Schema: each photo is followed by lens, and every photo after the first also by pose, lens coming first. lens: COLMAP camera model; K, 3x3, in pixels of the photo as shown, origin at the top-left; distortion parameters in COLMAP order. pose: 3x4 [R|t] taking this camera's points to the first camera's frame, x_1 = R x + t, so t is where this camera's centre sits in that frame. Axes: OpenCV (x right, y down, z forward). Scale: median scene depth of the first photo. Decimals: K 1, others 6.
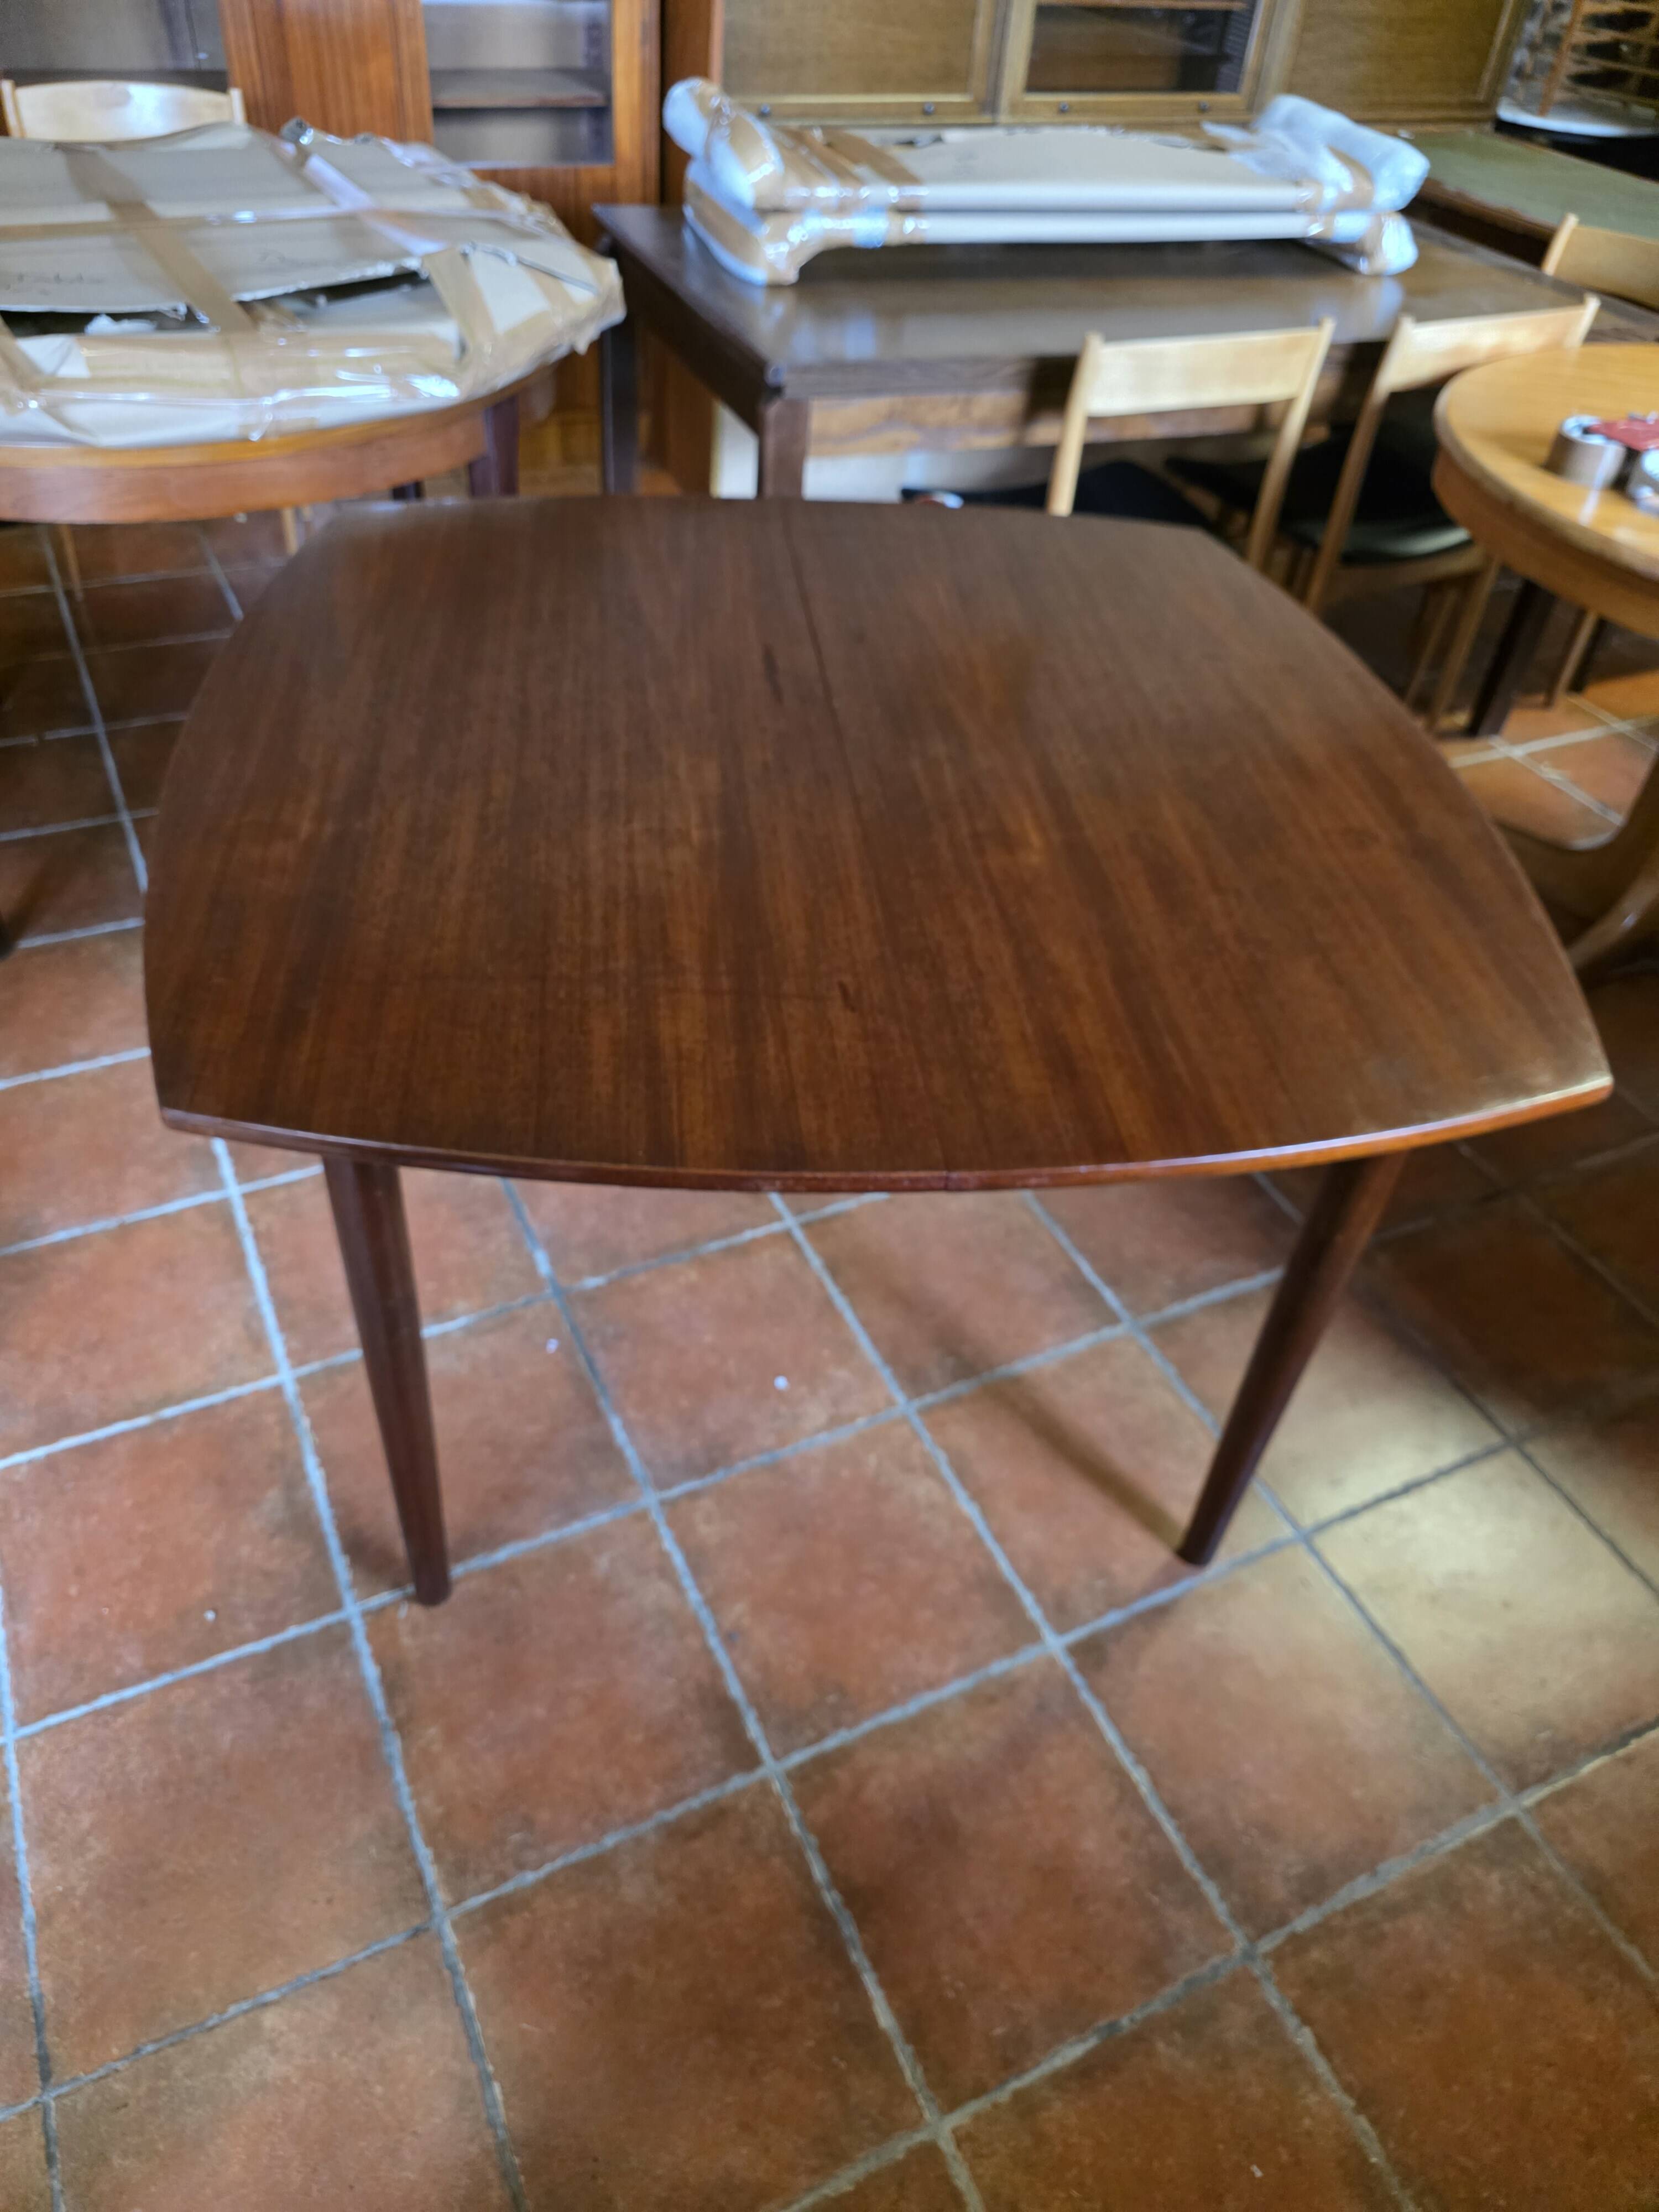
lens RADIAL K [[1492.6, 0, 793.6], [0, 1492.6, 1106.4], [0, 0, 1]] dist [0.007109, -0.006567]
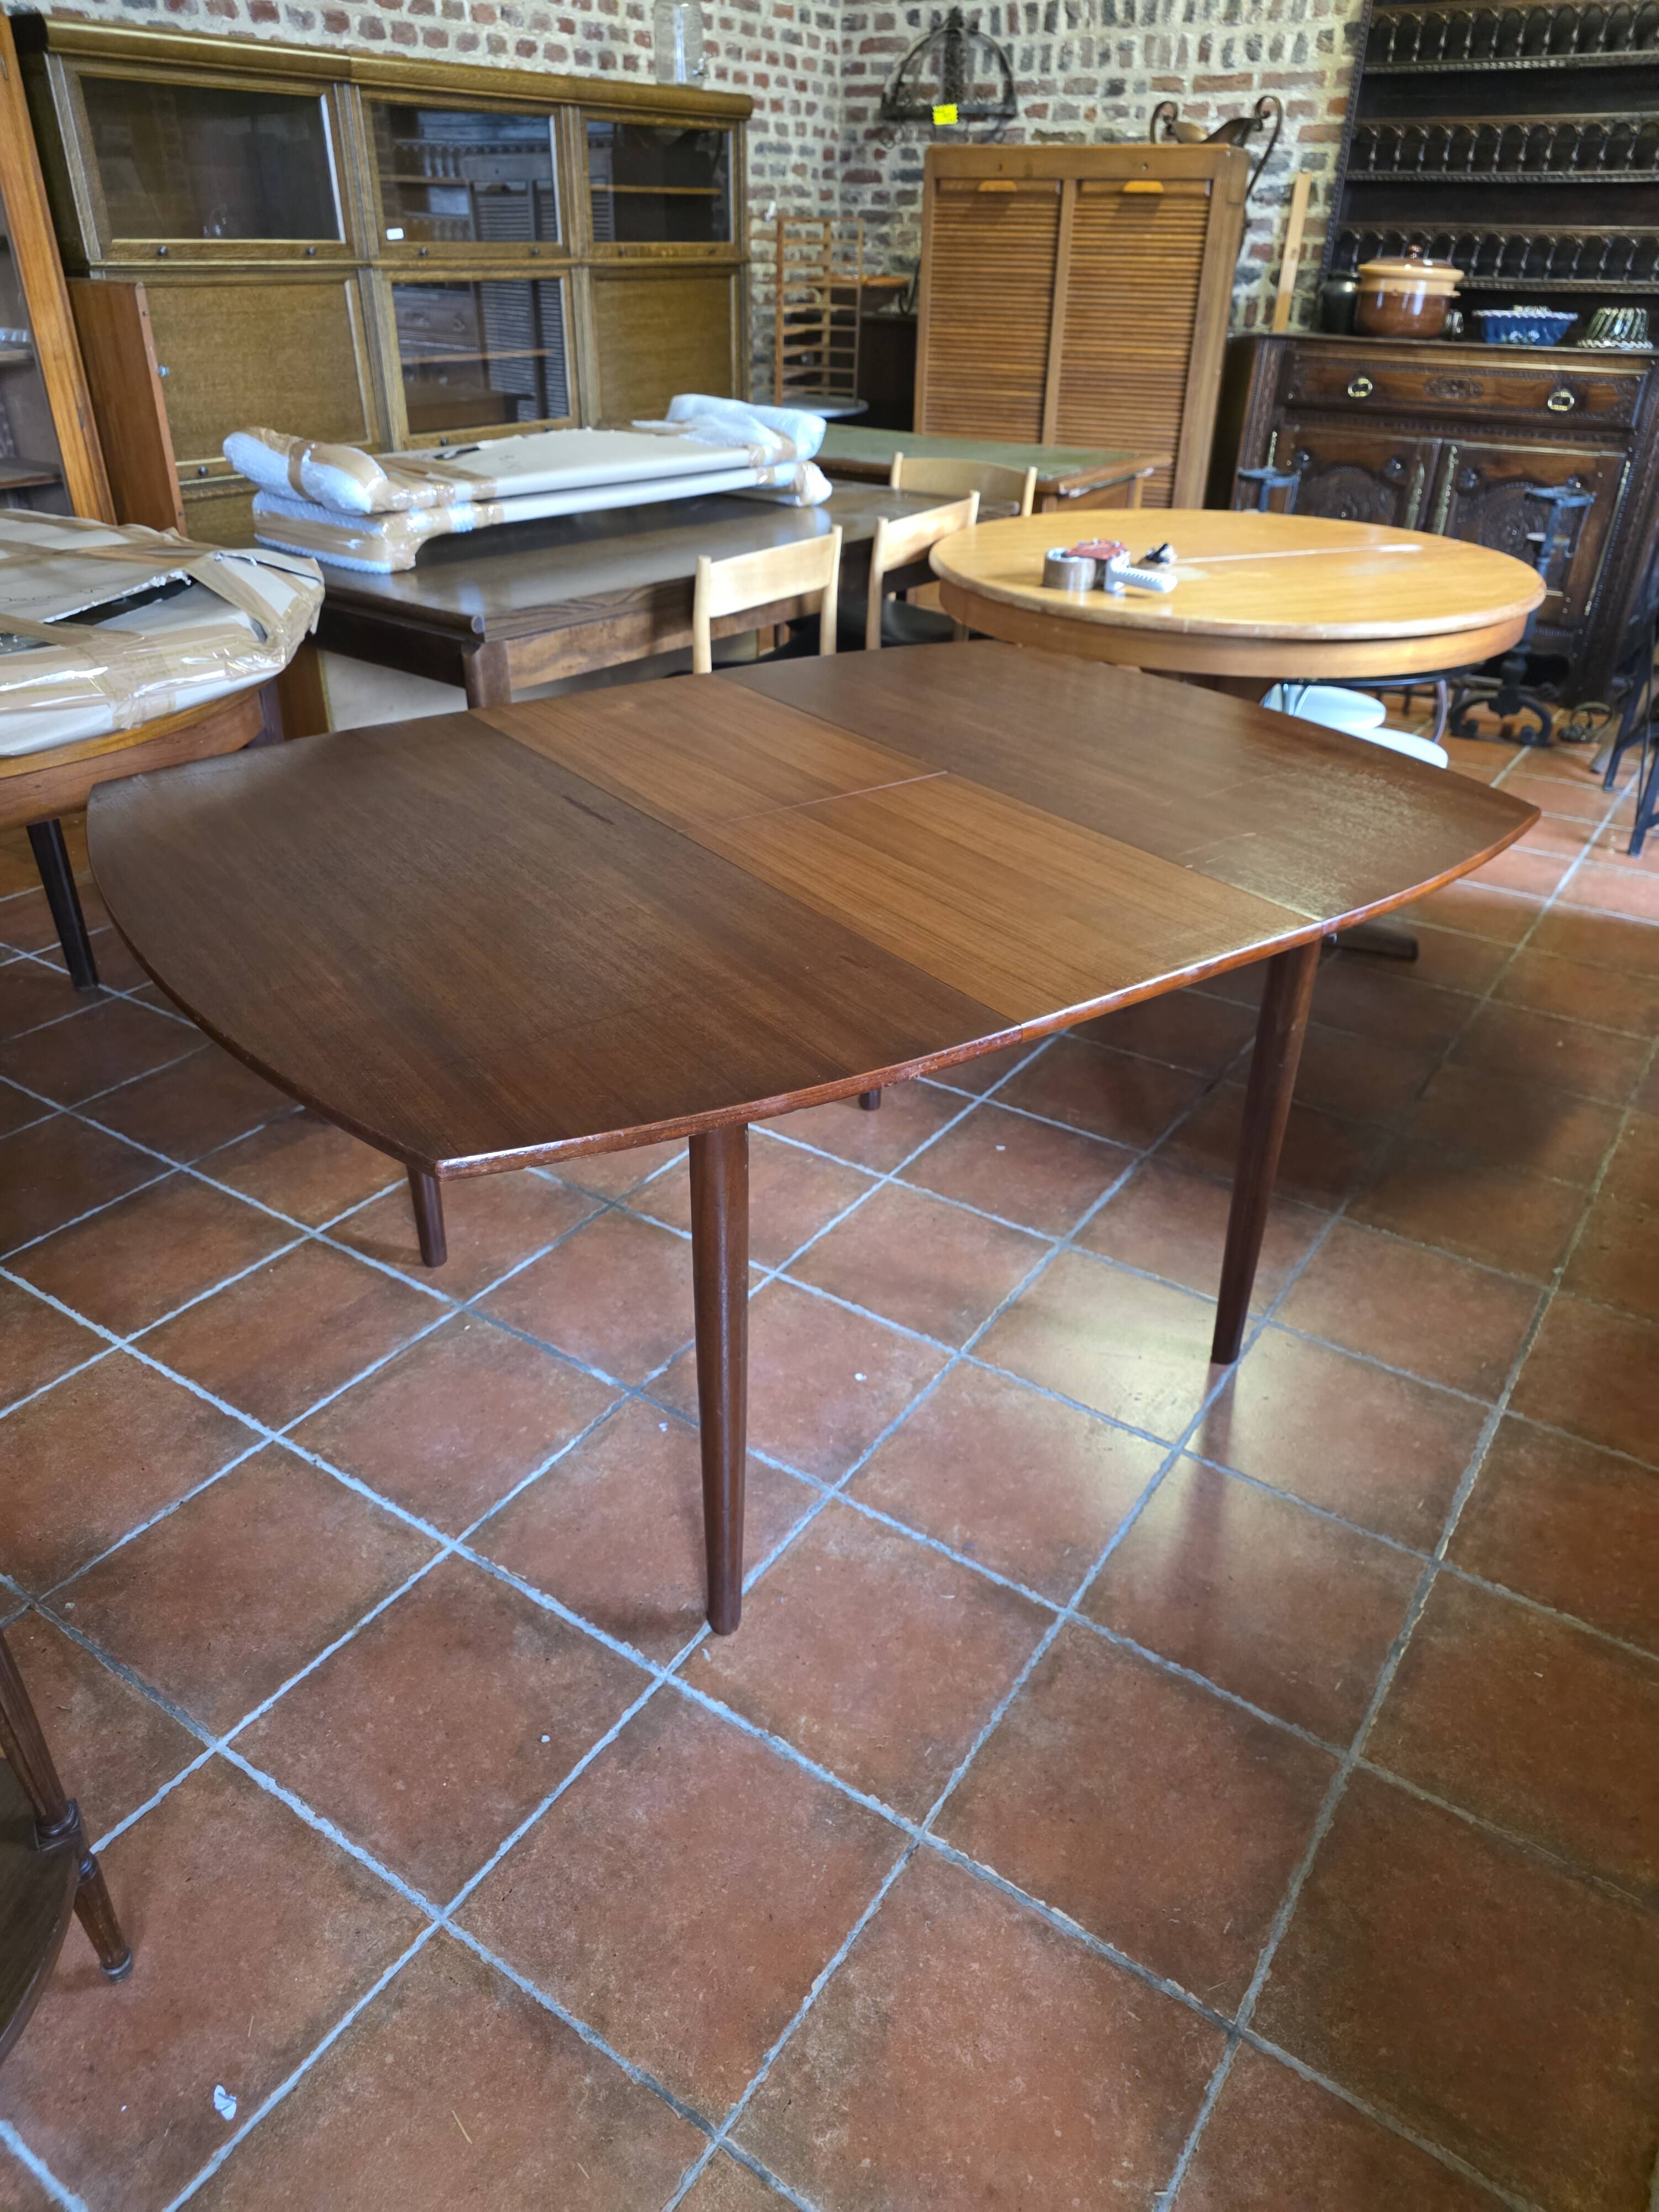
lens RADIAL K [[1474.6, 0, 811.5], [0, 1474.6, 1102.2], [0, 0, 1]] dist [0.033028, -0.026405]
pose [[0.864573, -0.297974, 0.404629, -0.462161], [0.368291, 0.923555, -0.106812, 0.102338], [-0.341870, 0.241368, 0.908222, -0.080255]]
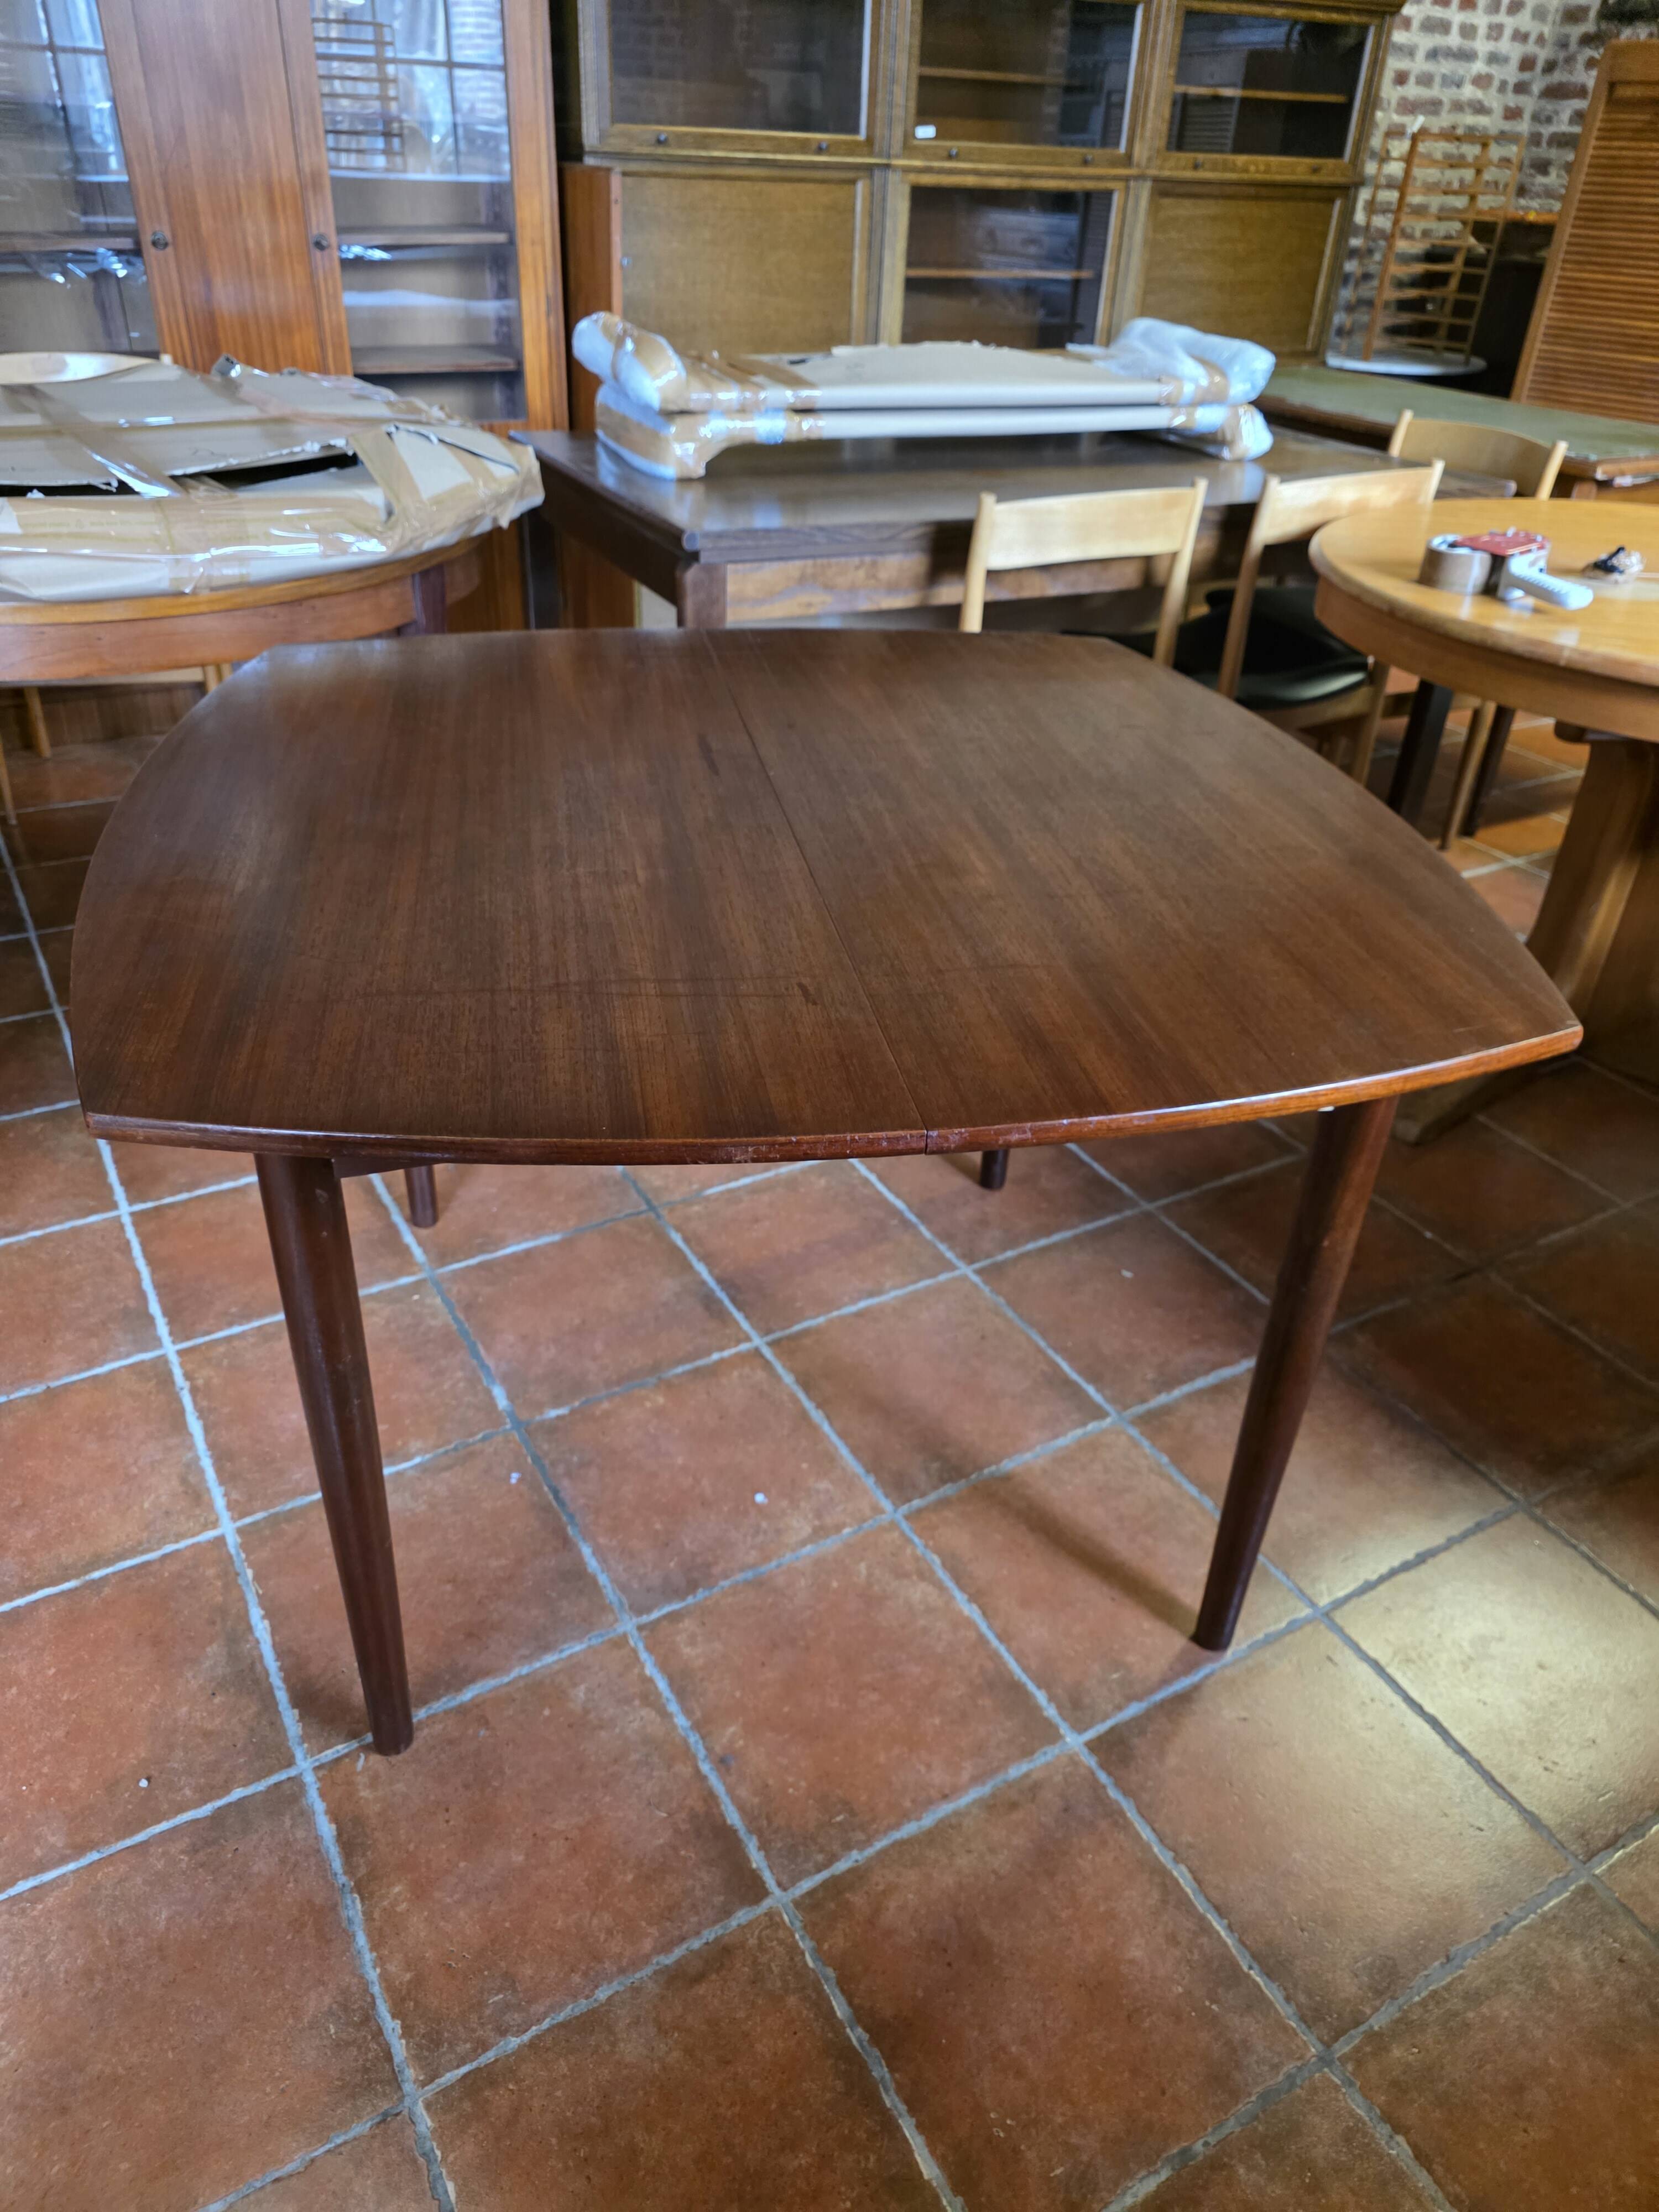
lens RADIAL K [[1483.0, 0, 805.6], [0, 1483.0, 1128.1], [0, 0, 1]] dist [0.016089, -0.010696]
pose [[0.996797, -0.062822, 0.049490, -0.011829], [0.069740, 0.985694, -0.153440, 0.105665], [-0.039143, 0.156400, 0.986918, 0.034986]]
